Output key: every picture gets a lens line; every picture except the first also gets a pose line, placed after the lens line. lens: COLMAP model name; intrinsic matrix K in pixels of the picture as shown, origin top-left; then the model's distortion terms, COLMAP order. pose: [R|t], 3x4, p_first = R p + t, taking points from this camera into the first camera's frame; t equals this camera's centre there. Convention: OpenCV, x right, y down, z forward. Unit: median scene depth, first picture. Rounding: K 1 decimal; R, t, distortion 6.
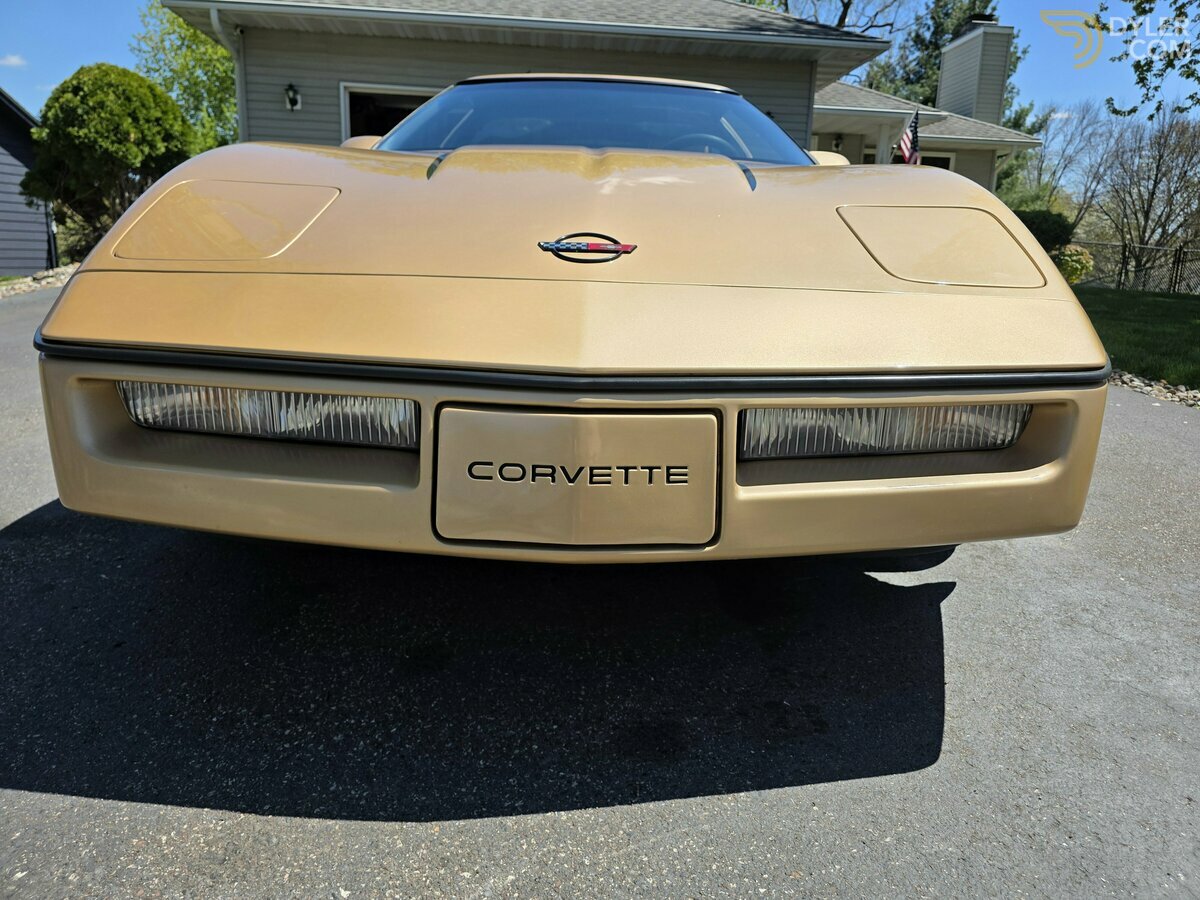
lens RADIAL K [[817.3, 0, 620.0], [0, 817.3, 445.8], [0, 0, 1]] dist [0.067386, -0.068060]
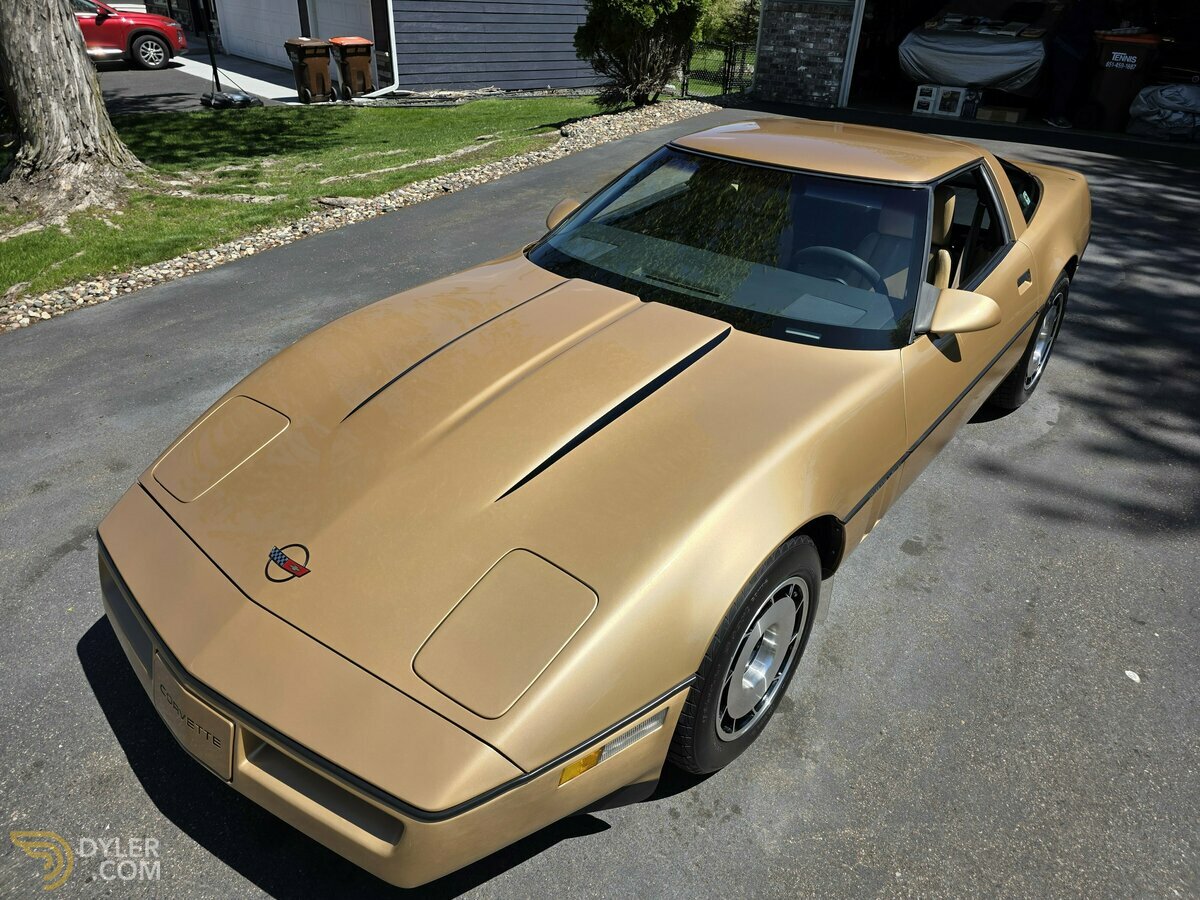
lens RADIAL K [[810.7, 0, 607.2], [0, 810.7, 449.6], [0, 0, 1]] dist [0.031405, -0.033999]
pose [[0.765101, 0.318548, -0.559595, 1.136486], [-0.155235, 0.934675, 0.319819, -0.948872], [0.624918, -0.157825, 0.764571, 0.185270]]
